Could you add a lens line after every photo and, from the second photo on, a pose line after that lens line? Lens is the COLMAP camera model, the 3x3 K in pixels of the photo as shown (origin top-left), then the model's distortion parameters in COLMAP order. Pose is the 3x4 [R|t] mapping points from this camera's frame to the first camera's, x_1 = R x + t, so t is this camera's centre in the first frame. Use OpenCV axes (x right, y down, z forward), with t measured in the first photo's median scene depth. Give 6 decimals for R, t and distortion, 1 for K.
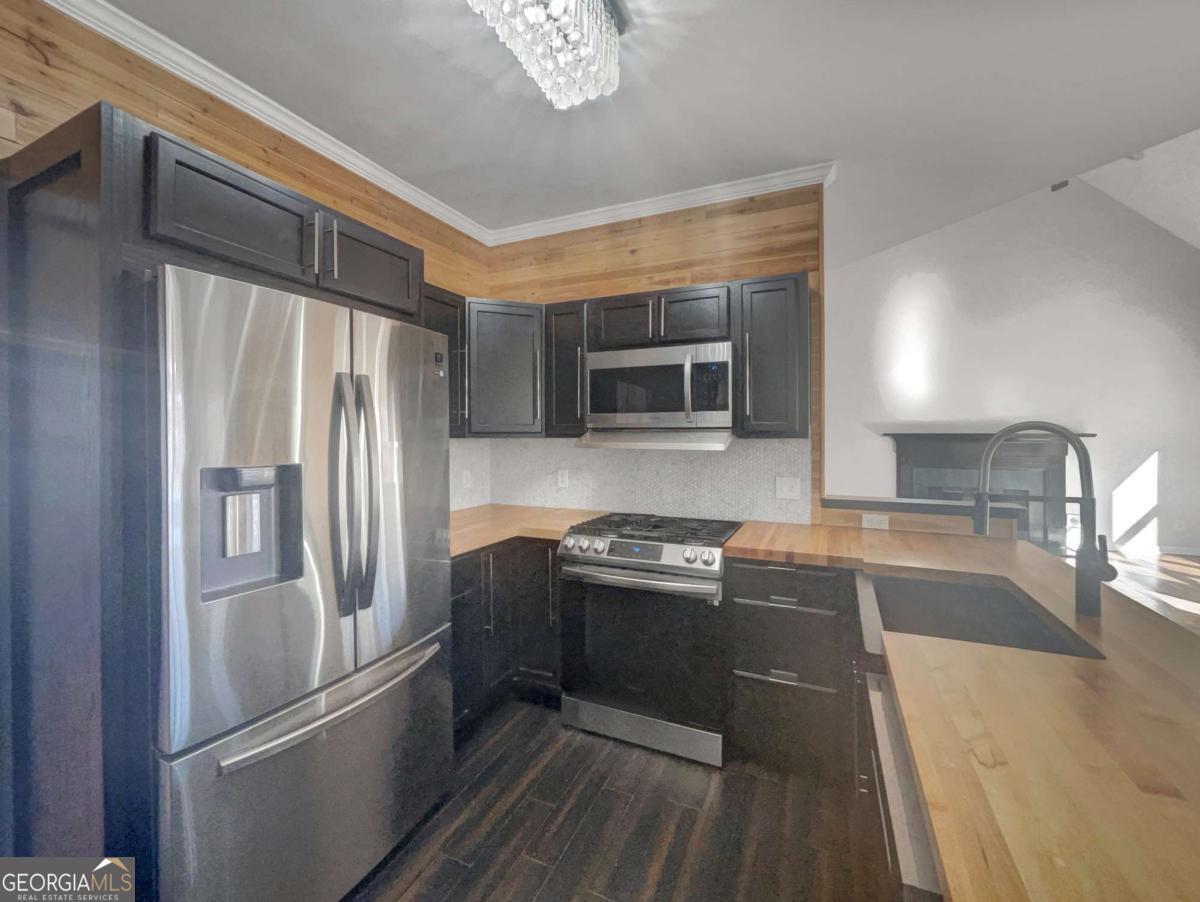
lens RADIAL K [[506.8, 0, 606.2], [0, 506.8, 436.3], [0, 0, 1]] dist [-0.000139, -0.000037]
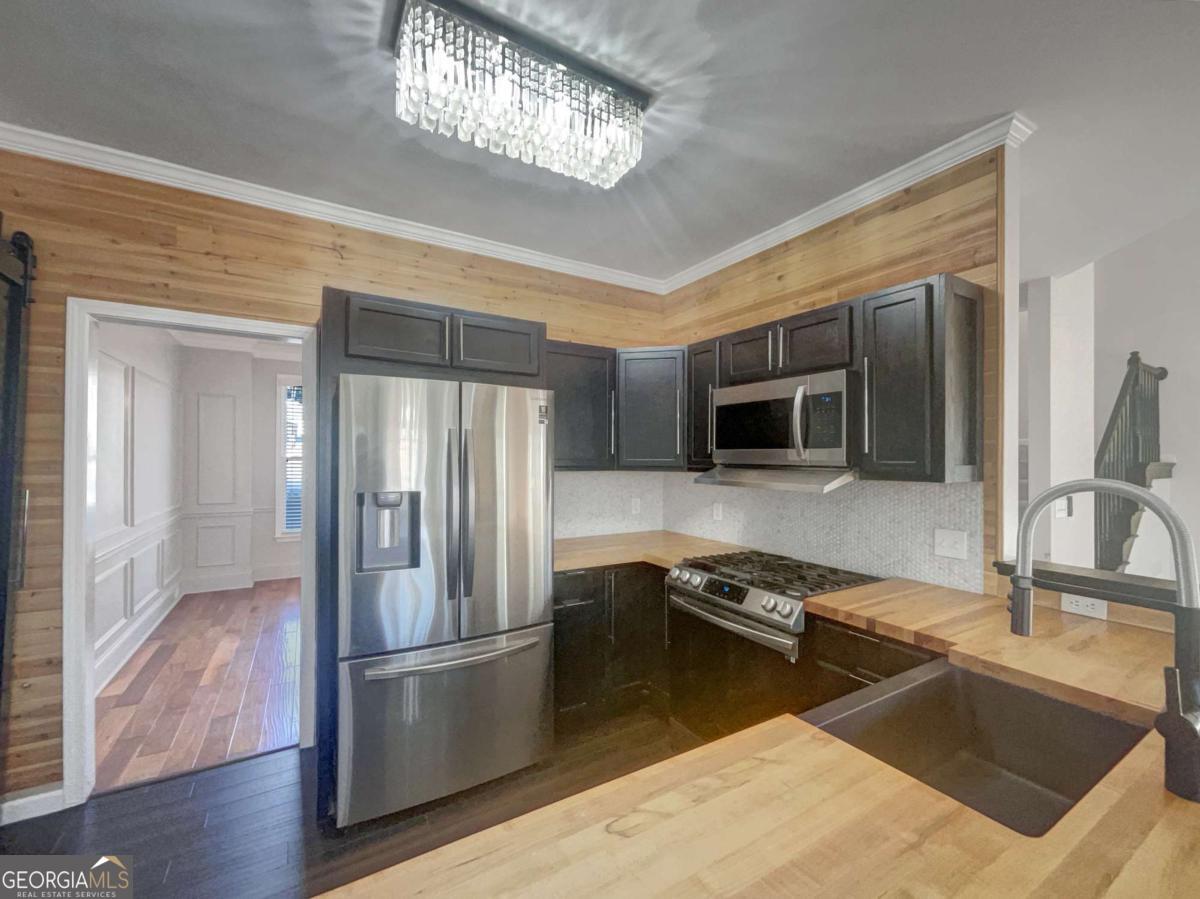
lens RADIAL K [[507.5, 0, 607.8], [0, 507.5, 455.2], [0, 0, 1]] dist [0.000594, -0.000327]
pose [[0.821809, 0.005305, -0.569738, 0.374334], [-0.010621, 0.999926, -0.006010, -0.025906], [0.569664, 0.010990, 0.821804, 0.043989]]
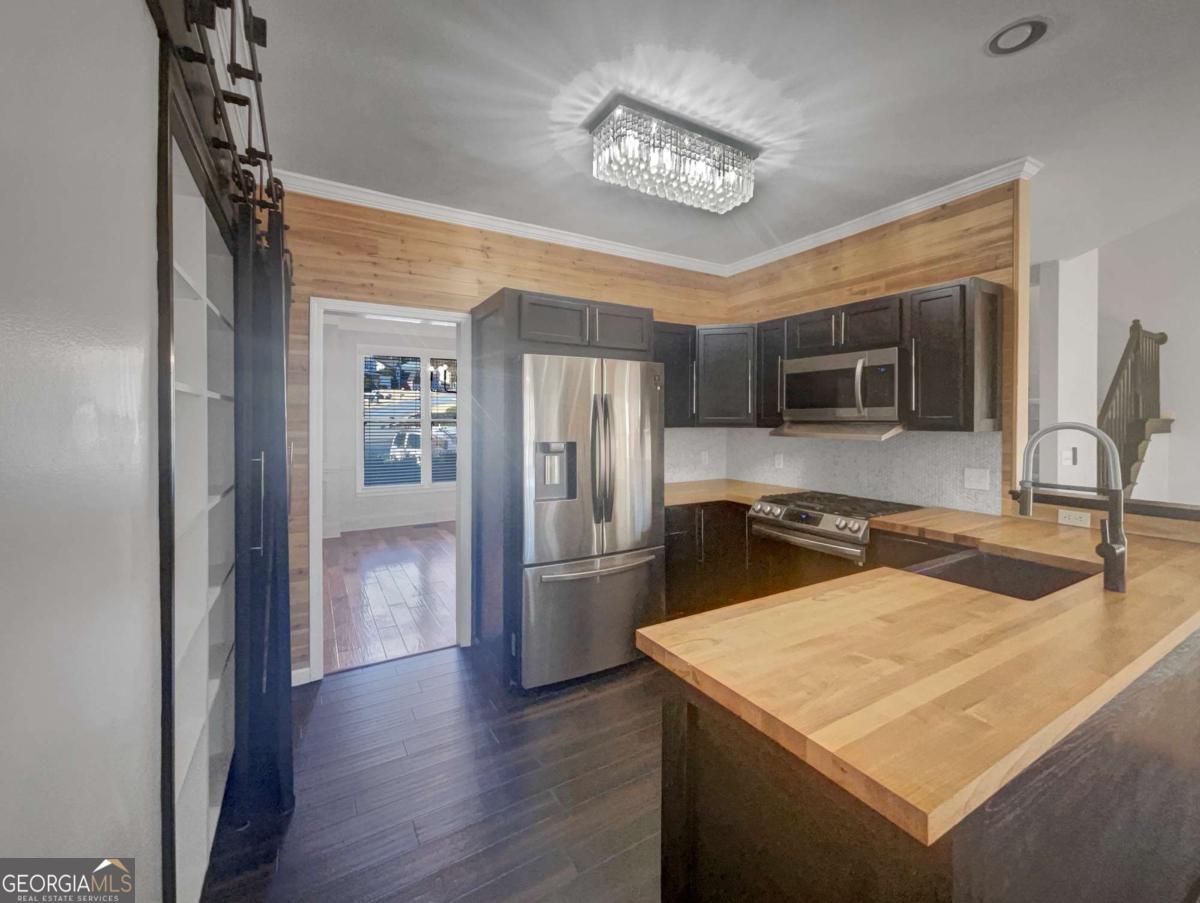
lens RADIAL K [[528.5, 0, 606.4], [0, 528.5, 425.8], [0, 0, 1]] dist [-0.000438, 0.000542]
pose [[0.820935, 0.008843, -0.570953, 0.357507], [-0.003794, 0.999942, 0.010033, -0.015396], [0.571009, -0.006070, 0.820921, -0.334677]]
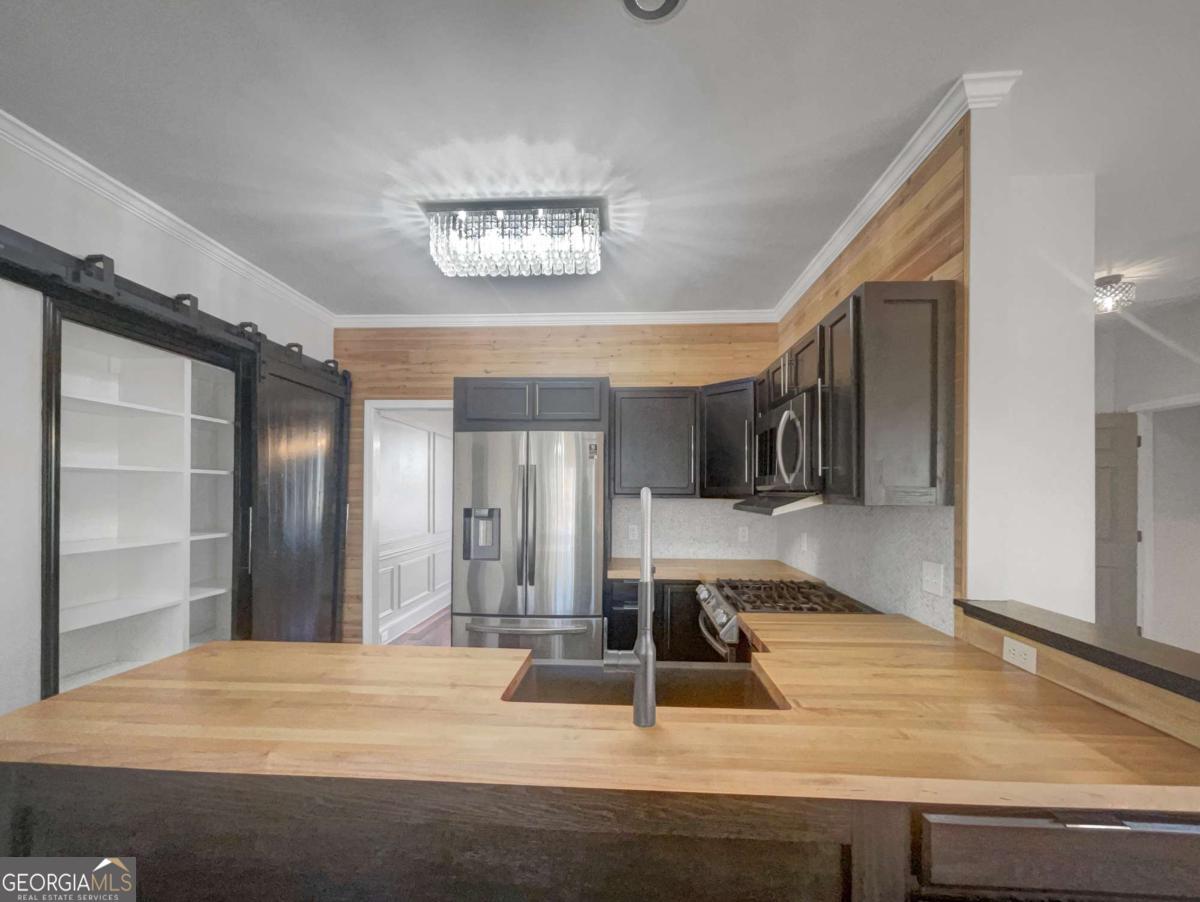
lens RADIAL K [[536.5, 0, 597.4], [0, 536.5, 487.5], [0, 0, 1]] dist [-0.005241, 0.013275]
pose [[0.336337, -0.005641, -0.941725, 0.907105], [-0.009831, 0.999907, -0.009501, -0.009777], [0.941690, 0.012454, 0.336250, 0.326276]]
